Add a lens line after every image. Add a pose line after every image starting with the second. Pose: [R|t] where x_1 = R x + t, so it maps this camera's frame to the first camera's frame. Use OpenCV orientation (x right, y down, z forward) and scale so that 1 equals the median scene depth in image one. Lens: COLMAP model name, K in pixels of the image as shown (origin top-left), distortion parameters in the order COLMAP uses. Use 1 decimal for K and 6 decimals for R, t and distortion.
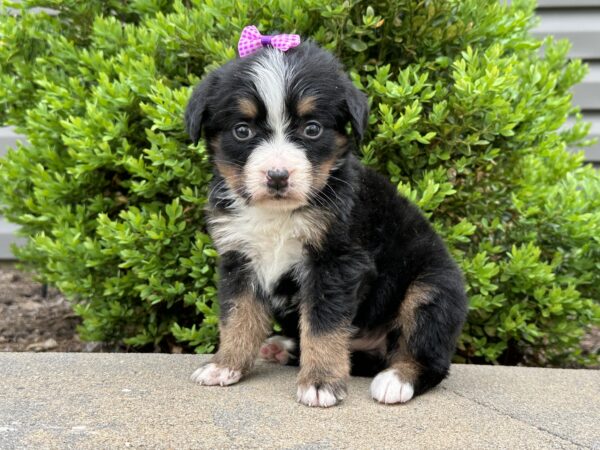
lens RADIAL K [[801.6, 0, 301.3], [0, 801.6, 219.8], [0, 0, 1]] dist [0.118647, 0.000000]
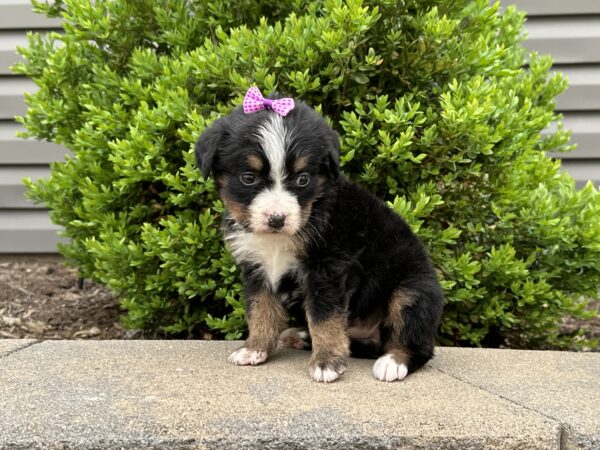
lens RADIAL K [[801.6, 0, 305.7], [0, 801.6, 221.4], [0, 0, 1]] dist [0.118647, 0.000000]
pose [[0.999946, -0.008570, -0.005935, -0.004772], [0.008705, 0.999698, 0.022983, -0.033353], [0.005736, -0.023033, 0.999718, -0.175952]]
